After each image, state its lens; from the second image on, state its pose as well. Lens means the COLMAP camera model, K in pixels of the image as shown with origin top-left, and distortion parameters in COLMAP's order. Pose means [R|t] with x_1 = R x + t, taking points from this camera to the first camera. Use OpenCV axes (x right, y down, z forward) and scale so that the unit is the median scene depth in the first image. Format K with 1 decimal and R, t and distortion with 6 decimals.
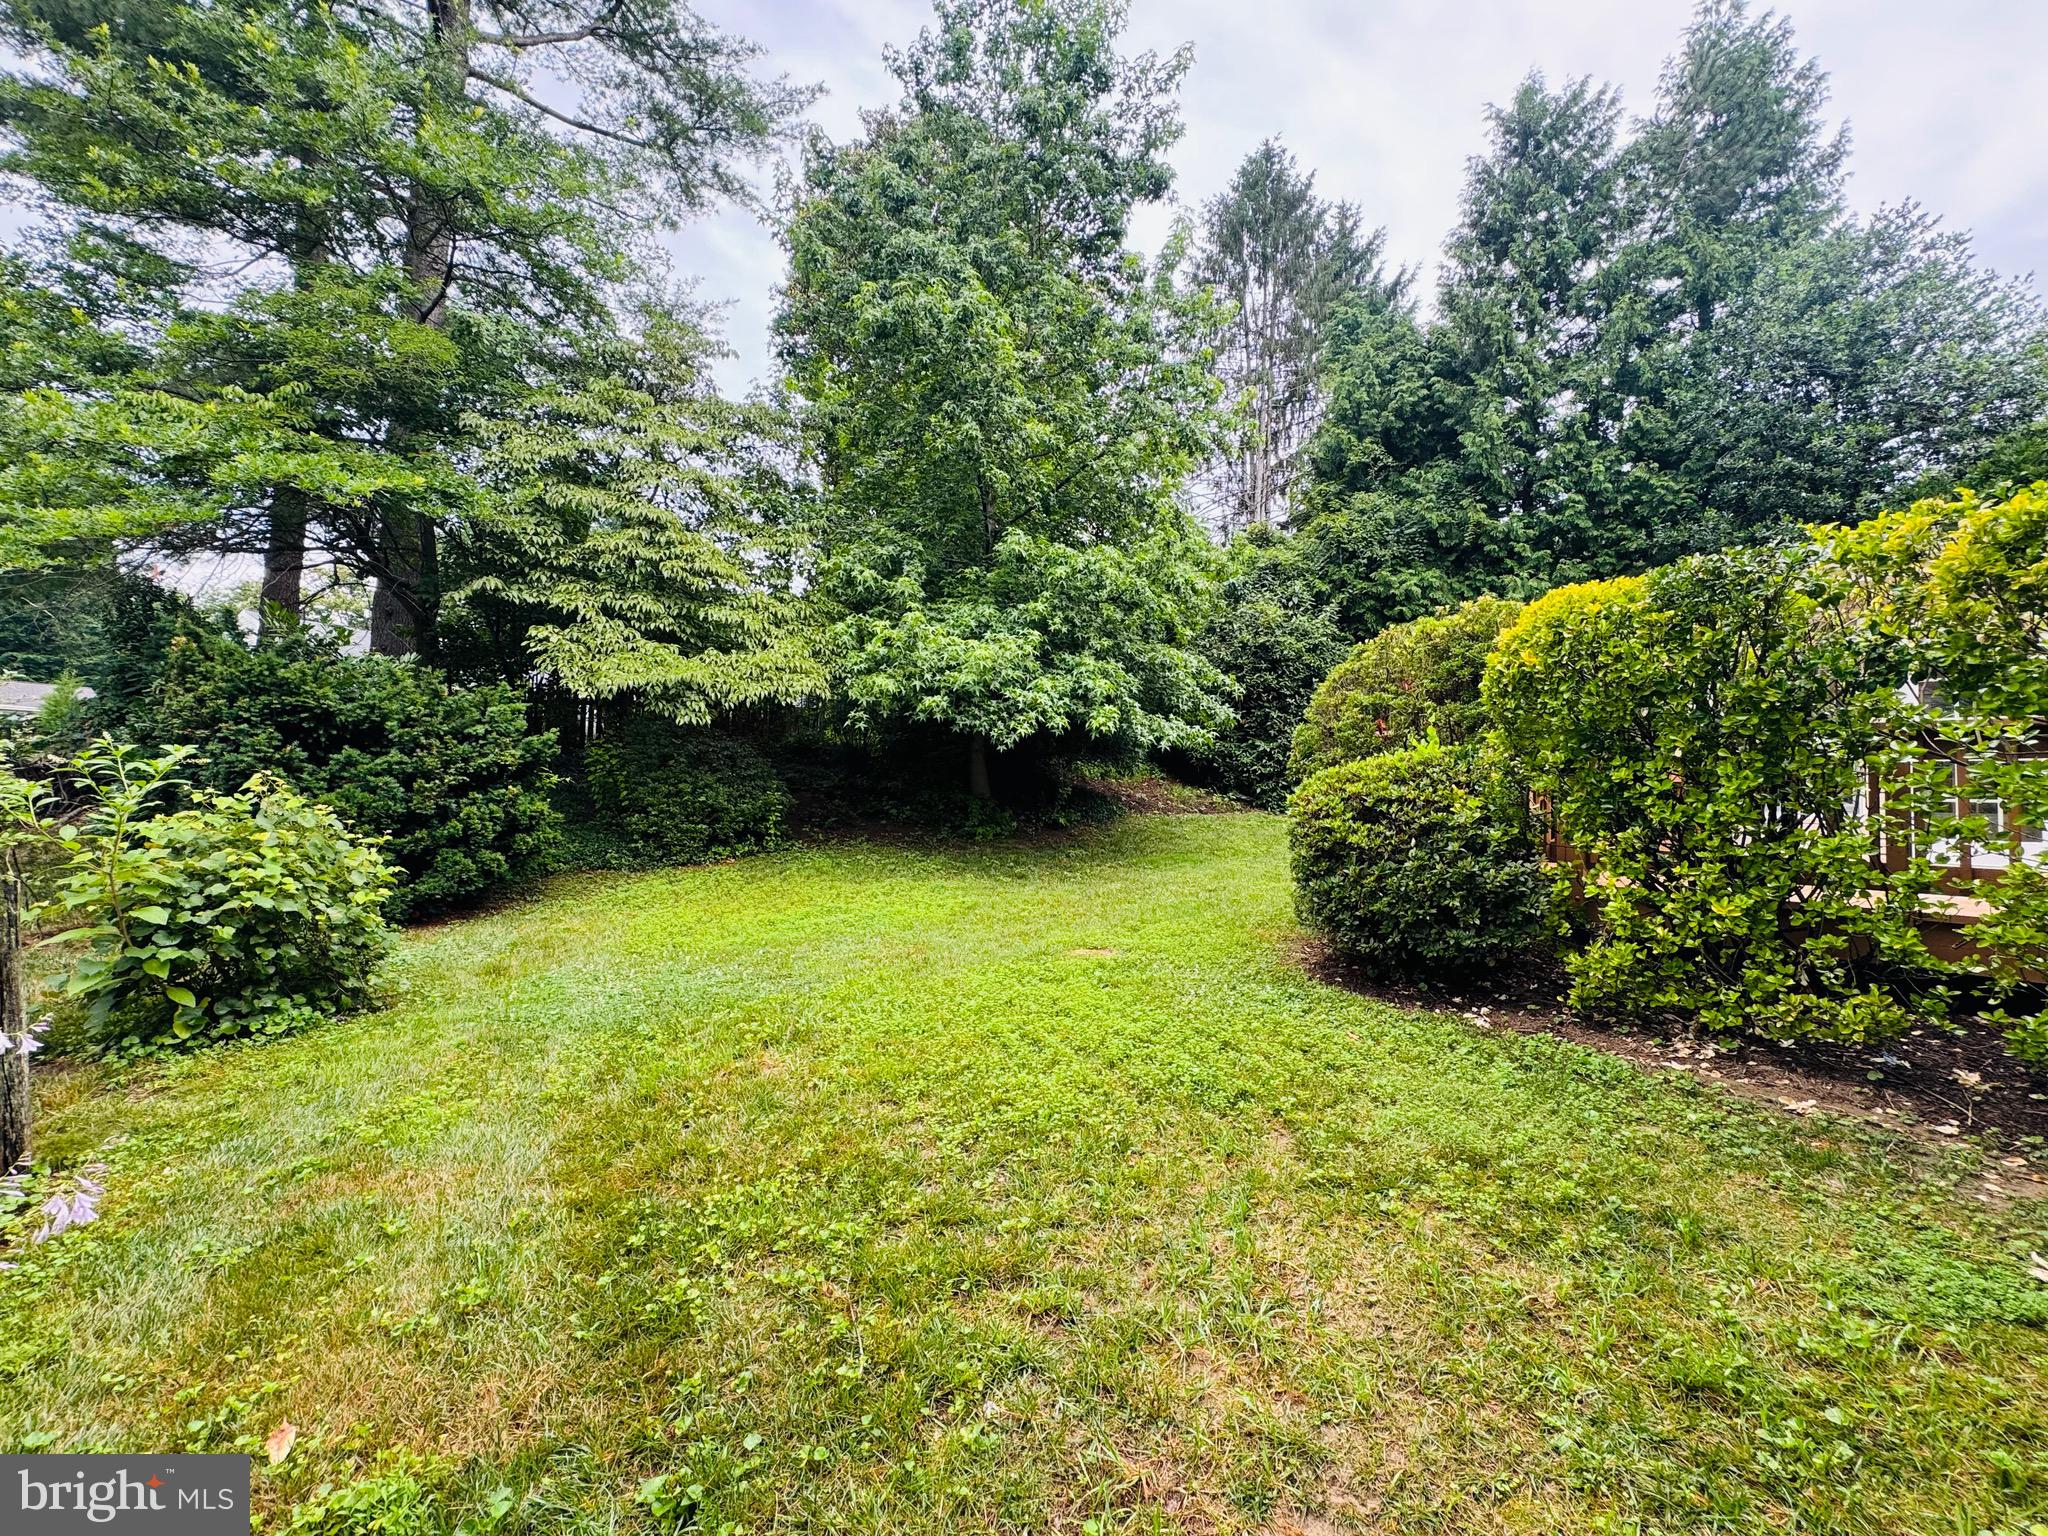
lens RADIAL K [[814.4, 0, 1024.0], [0, 814.4, 768.0], [0, 0, 1]] dist [0.001221, 0.000157]
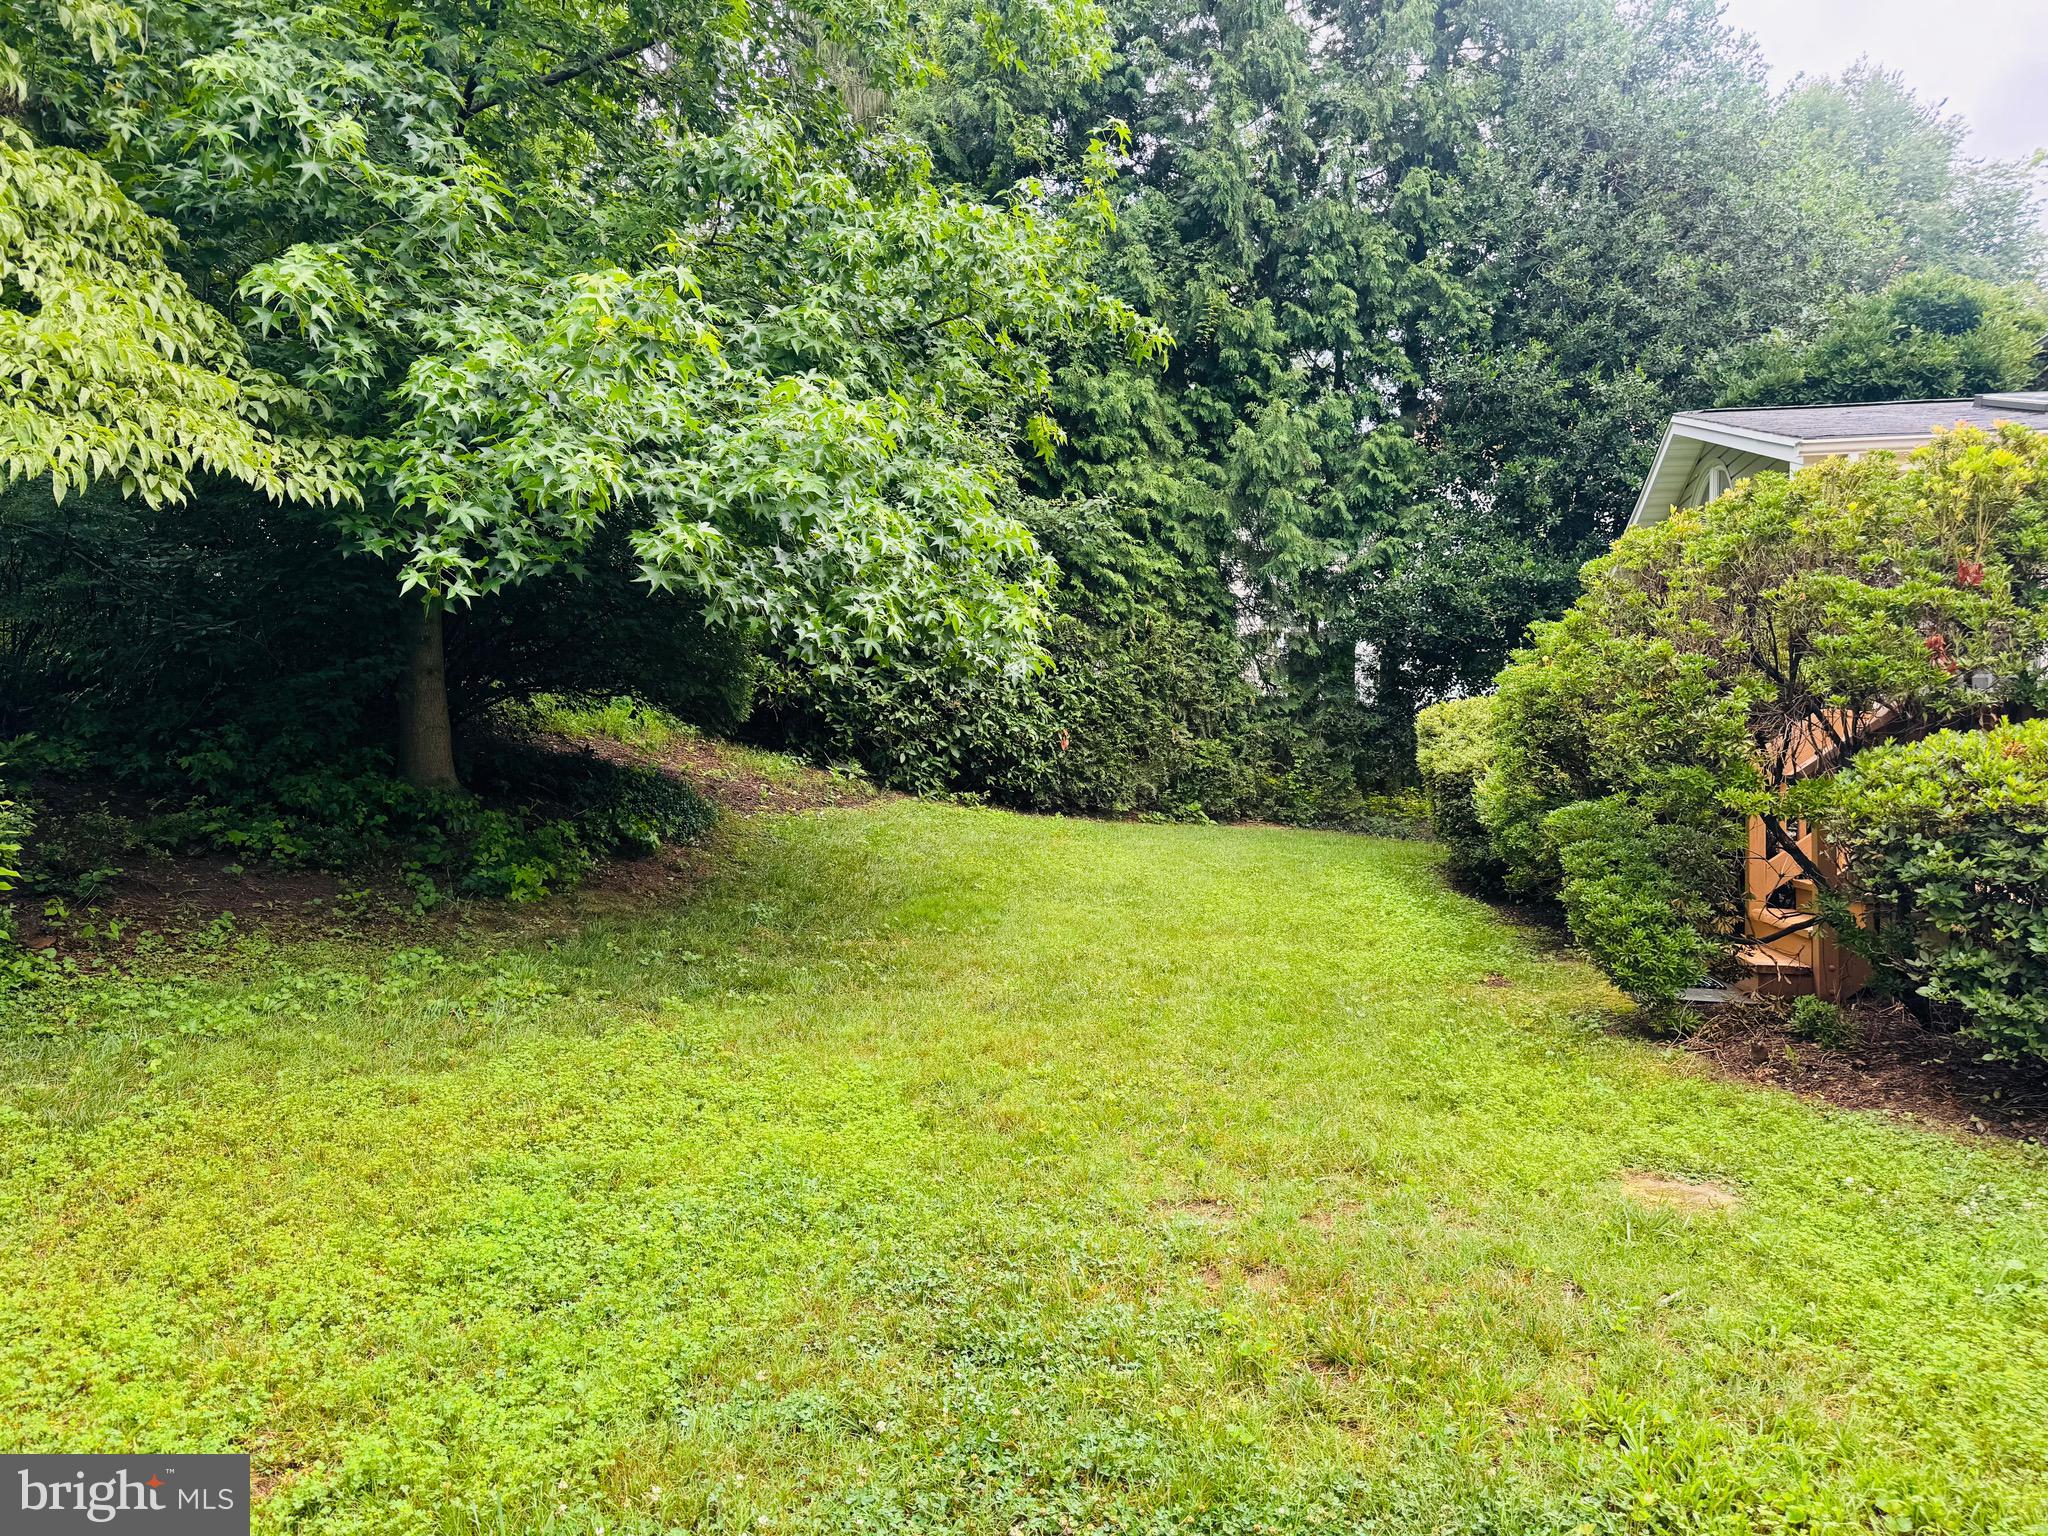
lens RADIAL K [[1444.3, 0, 1021.4], [0, 1444.3, 762.1], [0, 0, 1]] dist [0.127283, -0.184062]
pose [[0.798380, -0.015939, 0.601944, -0.210617], [-0.005958, 0.999392, 0.034365, -0.002565], [-0.602125, -0.031023, 0.797799, 0.216348]]
